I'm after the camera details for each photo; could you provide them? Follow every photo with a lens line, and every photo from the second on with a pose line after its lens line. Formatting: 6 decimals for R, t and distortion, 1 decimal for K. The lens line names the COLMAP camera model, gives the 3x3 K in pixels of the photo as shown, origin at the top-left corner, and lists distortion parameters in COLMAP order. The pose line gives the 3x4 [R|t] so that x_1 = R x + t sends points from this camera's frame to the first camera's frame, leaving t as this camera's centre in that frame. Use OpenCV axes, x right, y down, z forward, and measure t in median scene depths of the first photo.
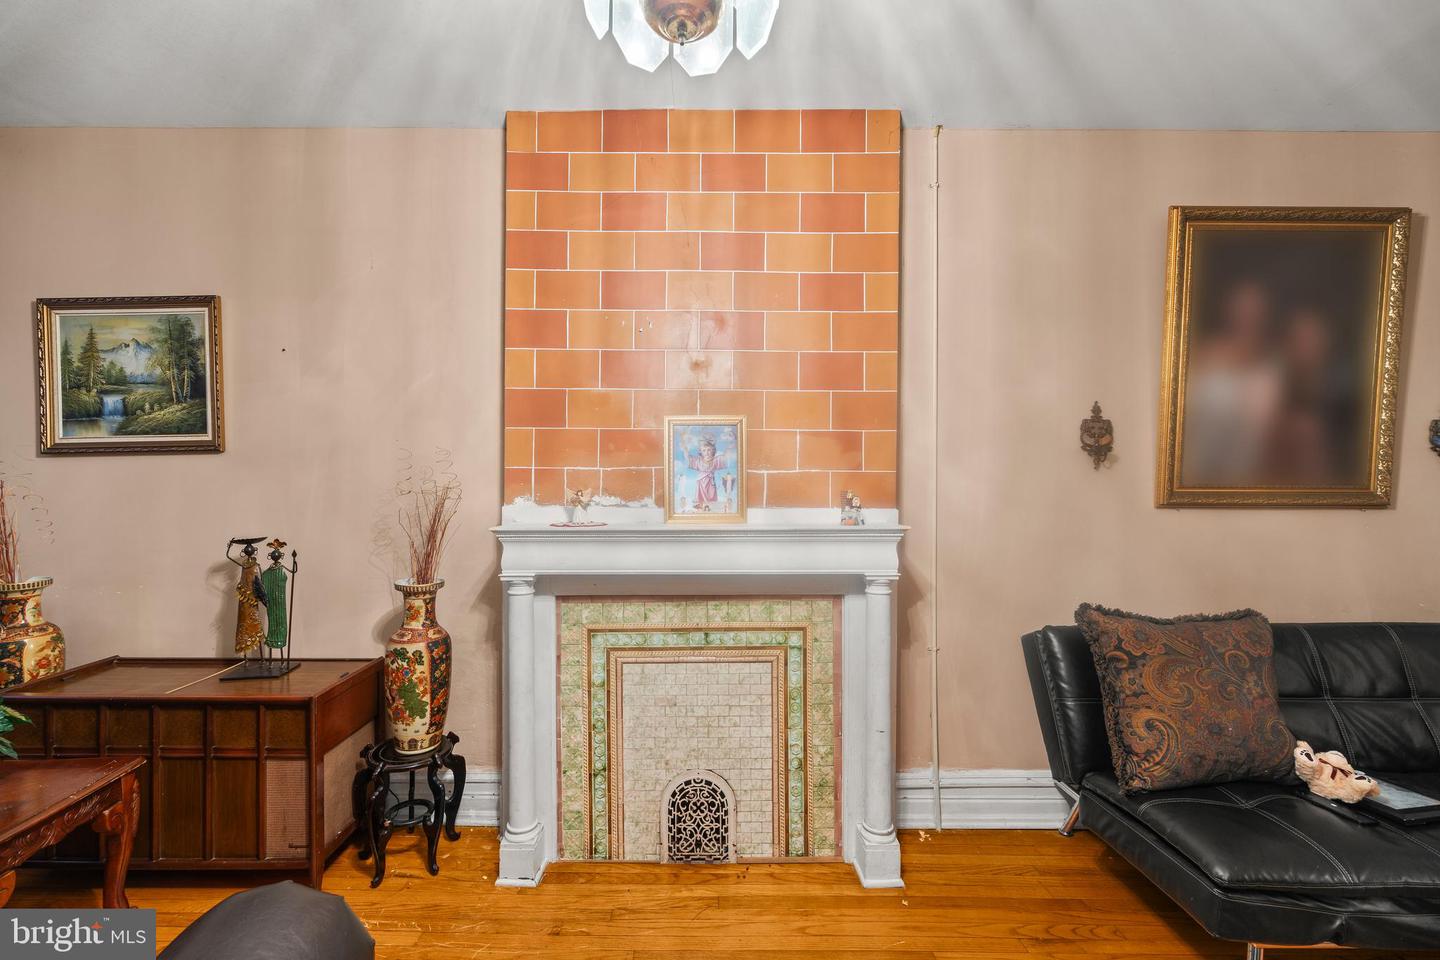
lens RADIAL K [[598.1, 0, 719.8], [0, 598.1, 487.1], [0, 0, 1]] dist [-0.002408, -0.000010]
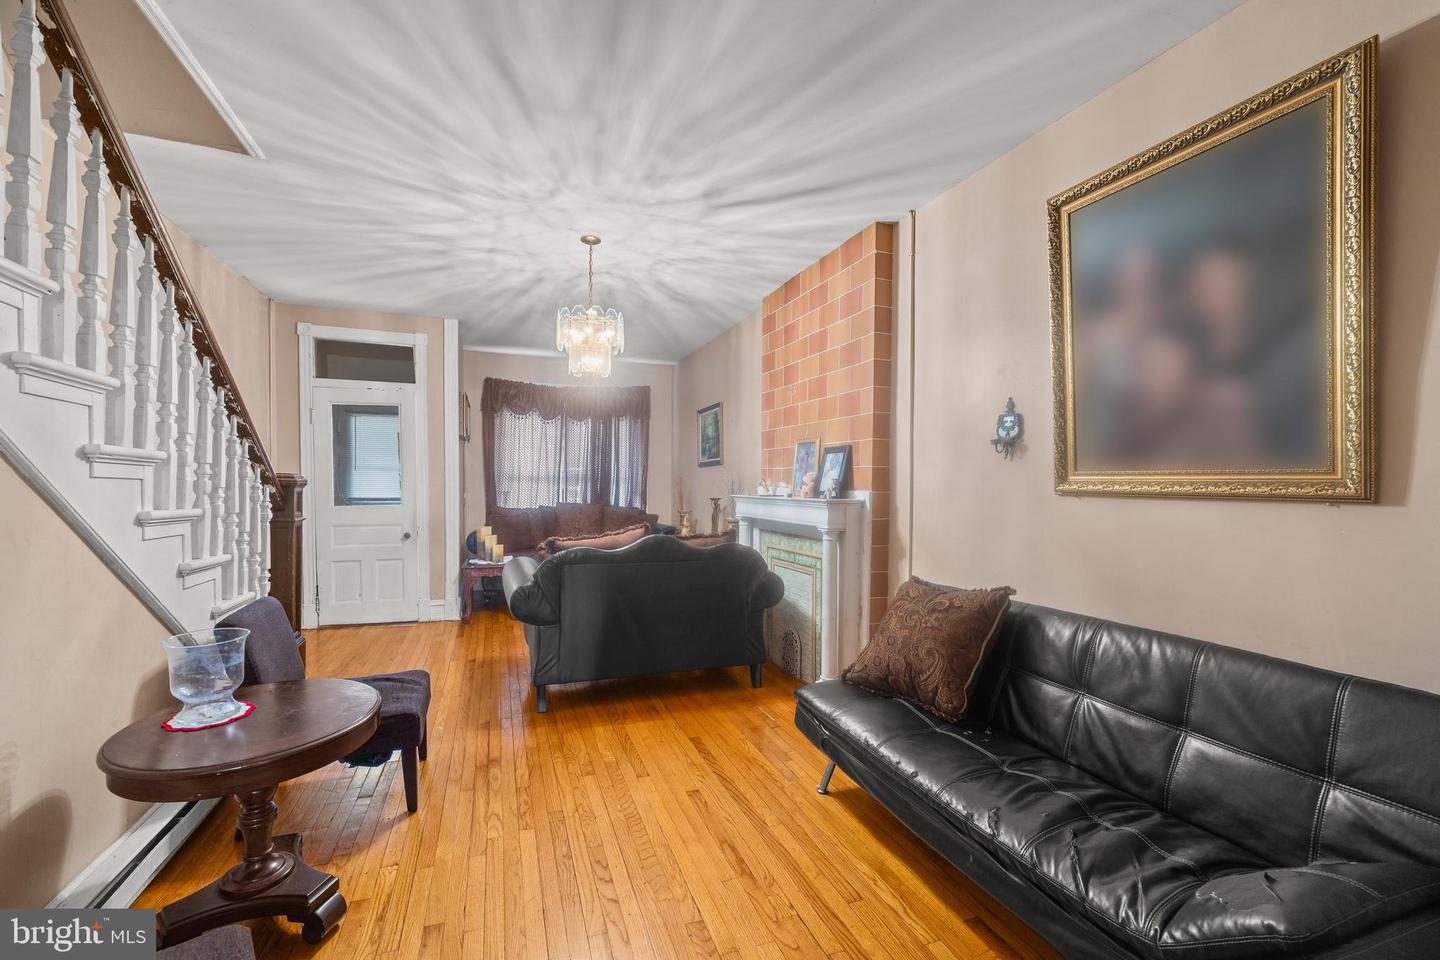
lens RADIAL K [[598.1, 0, 718.8], [0, 598.1, 481.9], [0, 0, 1]] dist [-0.002408, -0.000010]
pose [[0.348693, 0.002052, -0.937235, 1.559890], [0.004237, 0.999984, 0.003766, 0.006499], [0.937227, -0.005285, 0.348679, 0.115093]]
